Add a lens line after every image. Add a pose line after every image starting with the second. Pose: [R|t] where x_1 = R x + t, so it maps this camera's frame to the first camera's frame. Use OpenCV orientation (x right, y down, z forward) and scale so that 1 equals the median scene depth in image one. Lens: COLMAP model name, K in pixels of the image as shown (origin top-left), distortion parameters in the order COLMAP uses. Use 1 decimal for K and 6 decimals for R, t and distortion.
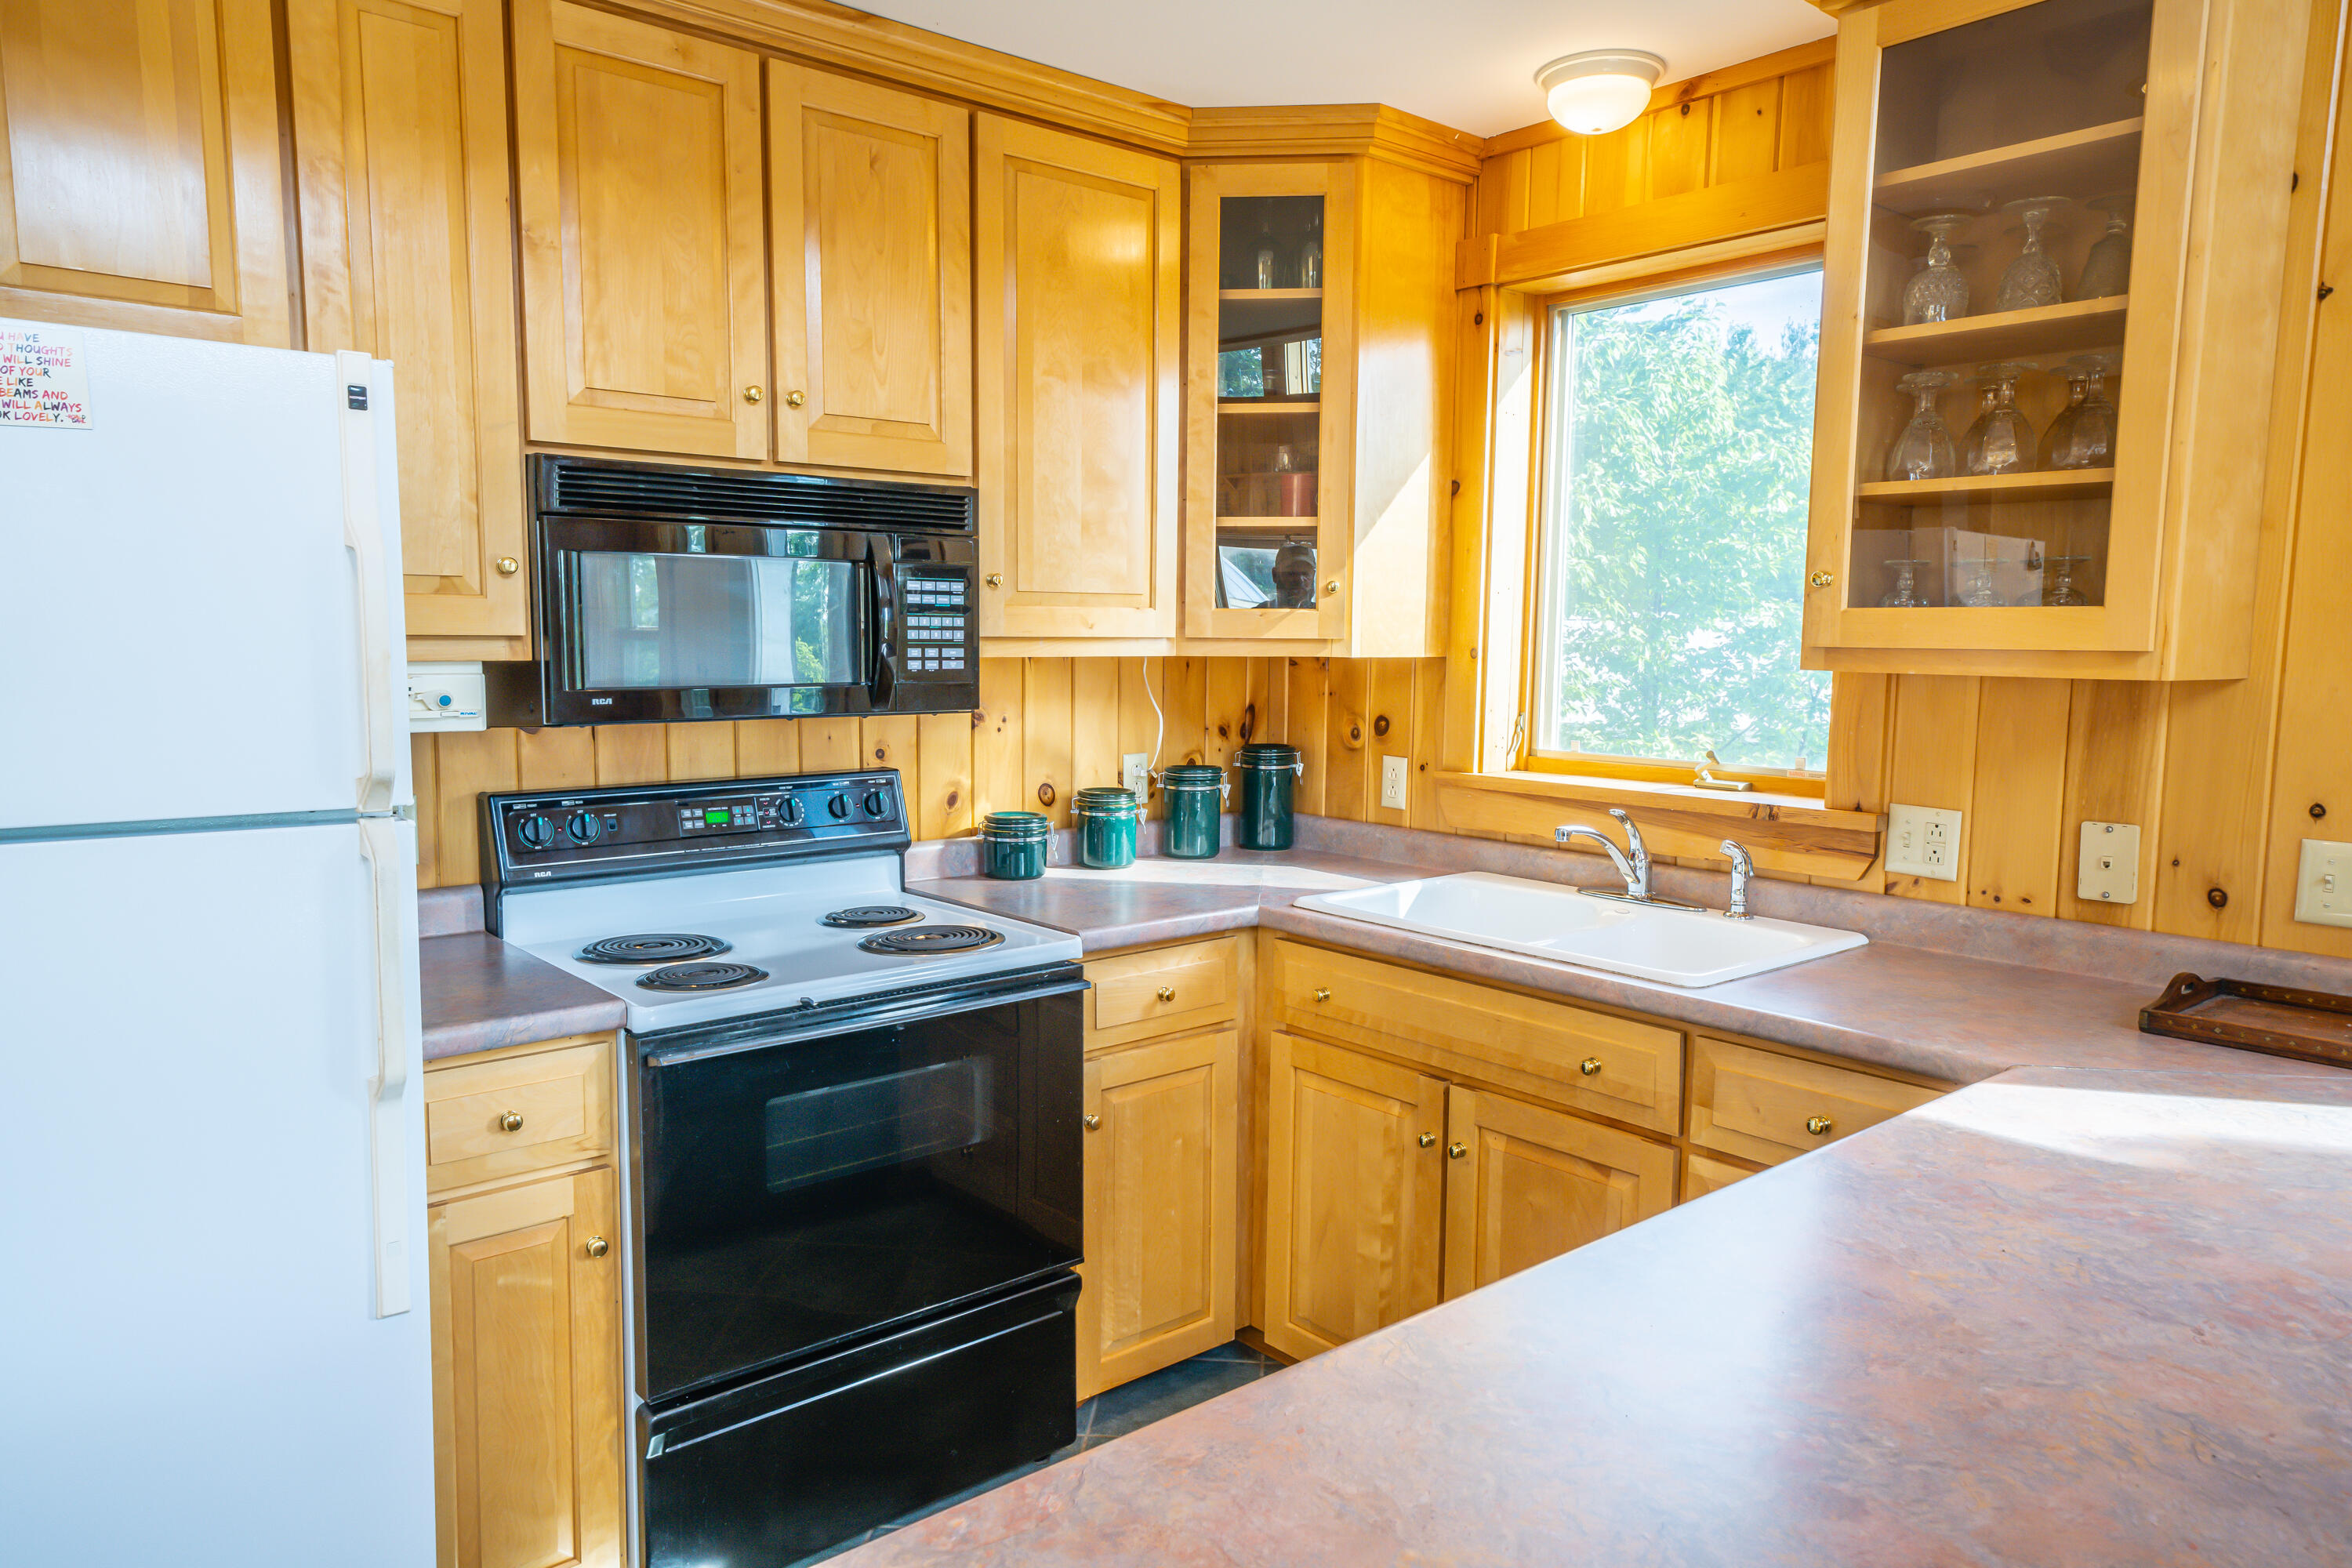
lens RADIAL K [[1574.9, 0, 1176.0], [0, 1574.9, 784.0], [0, 0, 1]] dist [0.046068, -0.000464]
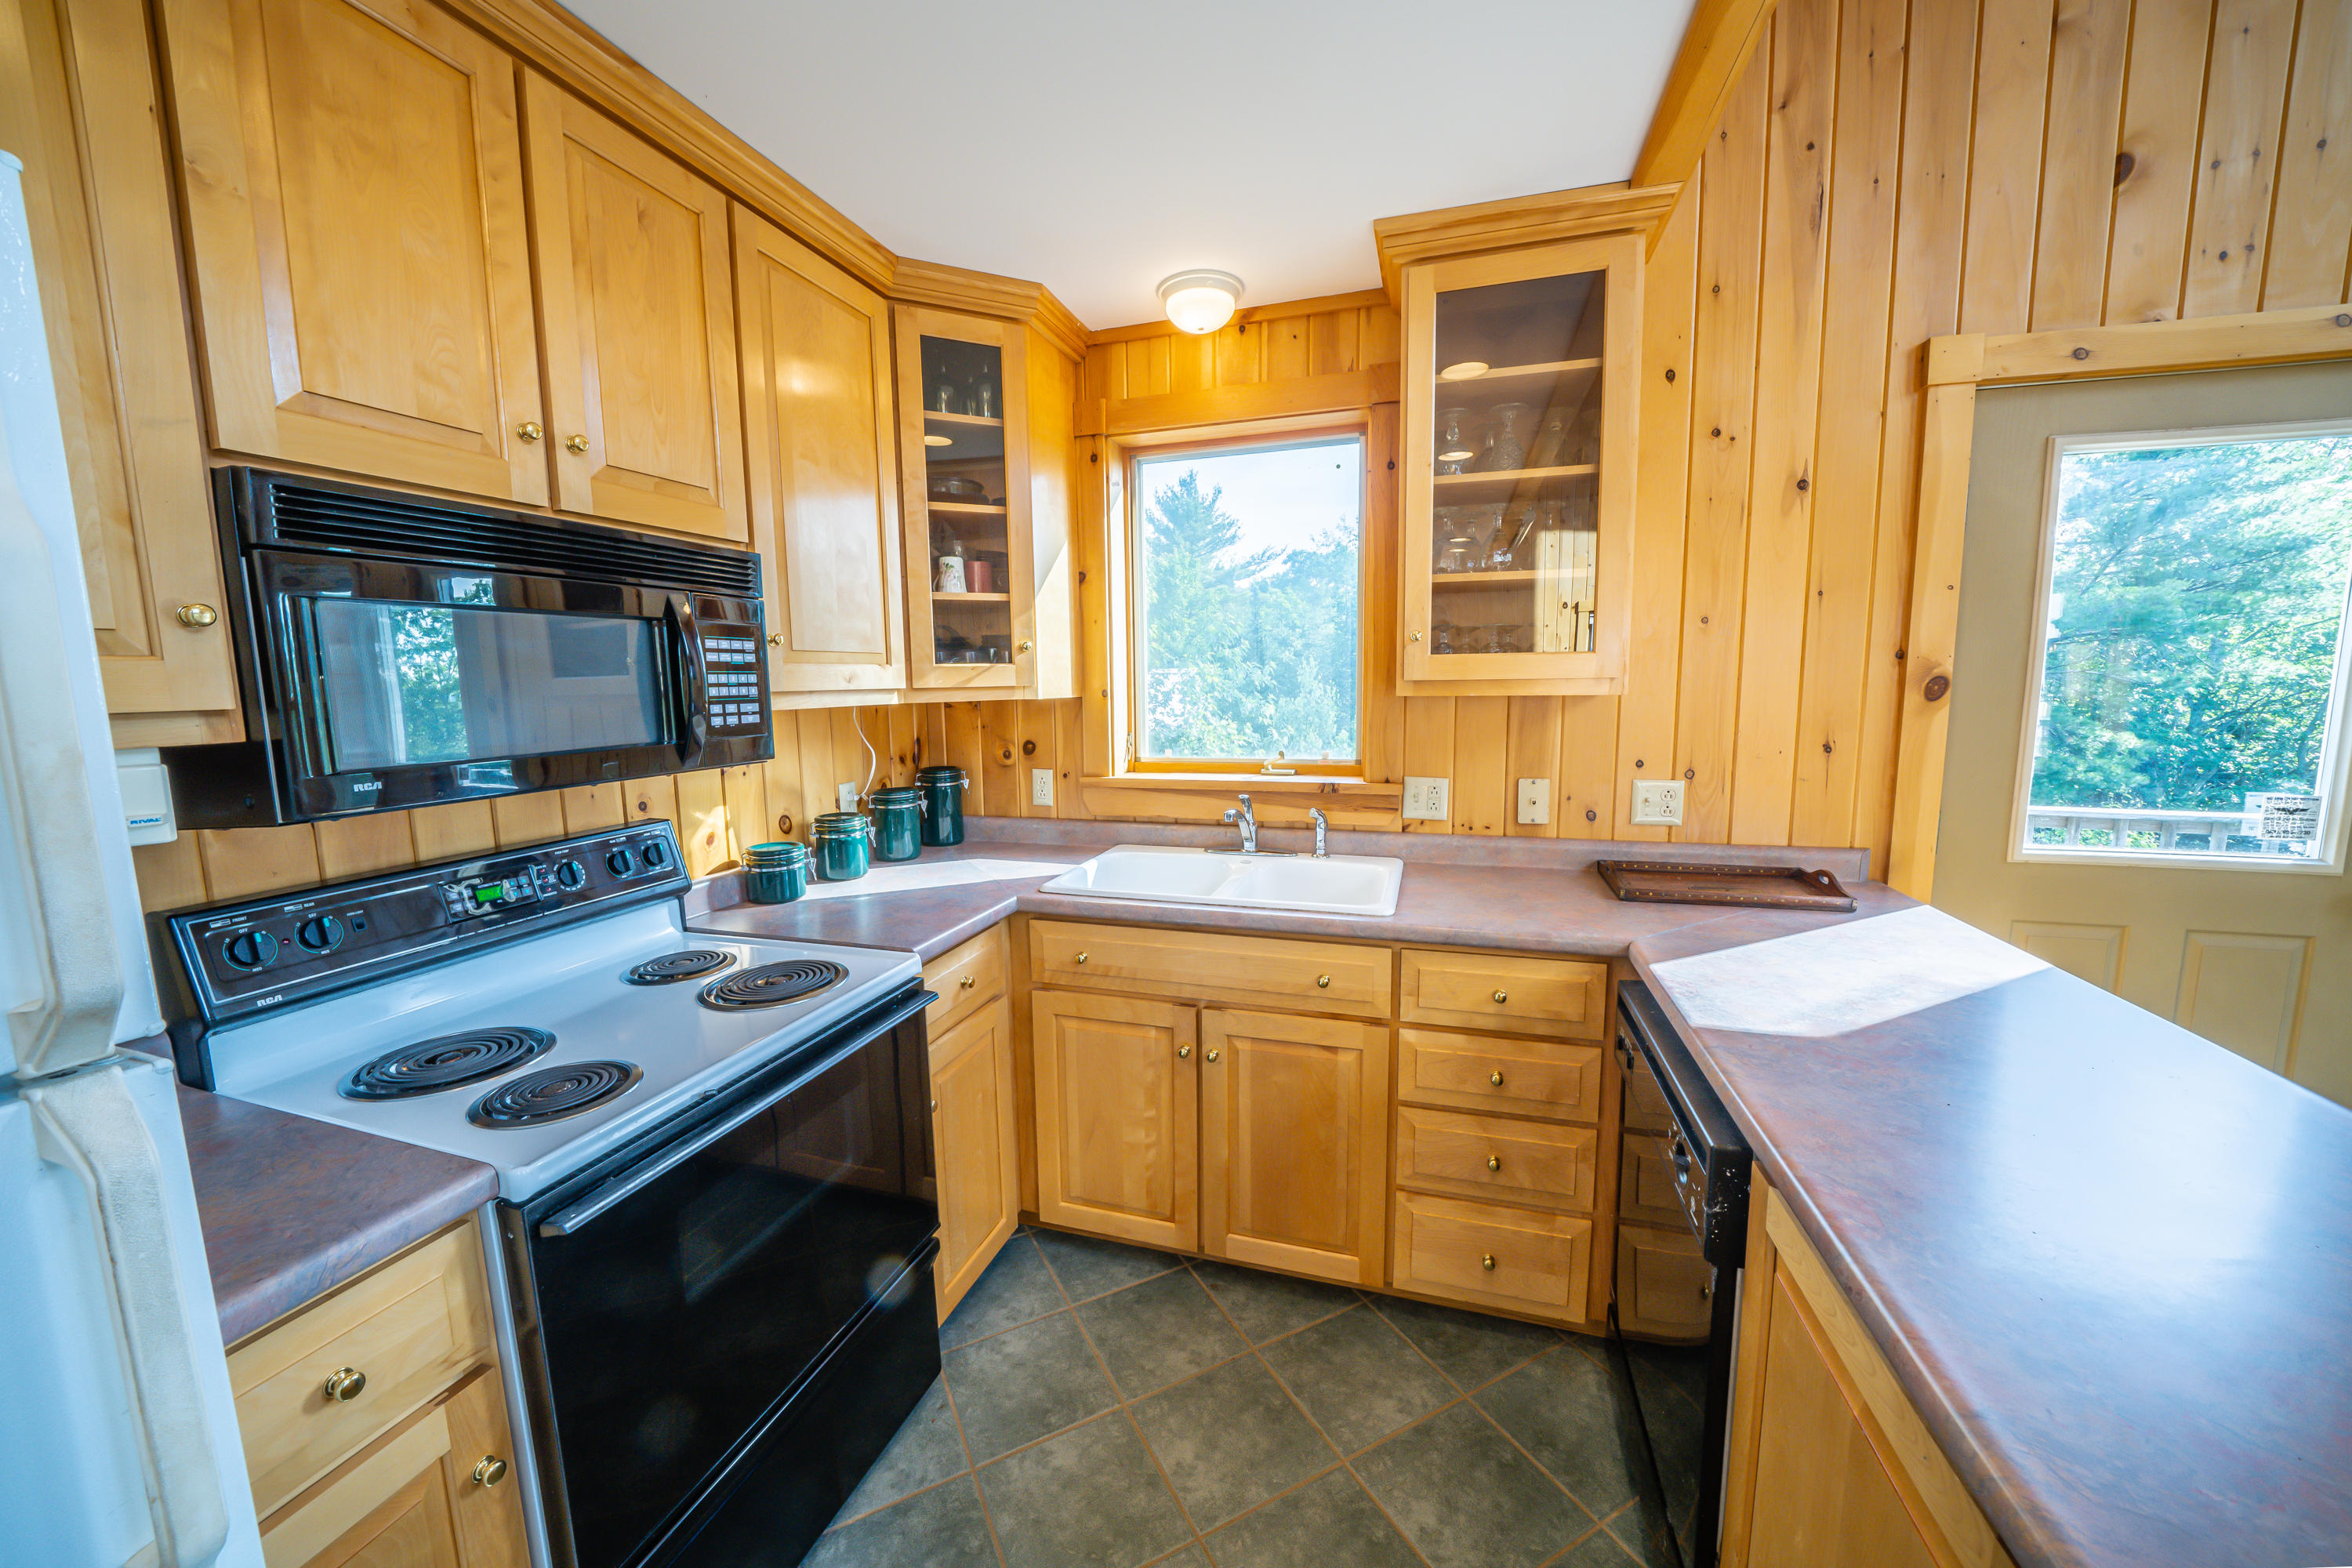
lens RADIAL K [[862.9, 0, 1176.0], [0, 862.9, 784.0], [0, 0, 1]] dist [-0.016331, 0.000333]
pose [[0.848857, -0.087665, 0.521303, -0.203716], [0.077690, 0.996134, 0.041009, -0.033348], [-0.522883, 0.005689, 0.852386, 0.355515]]
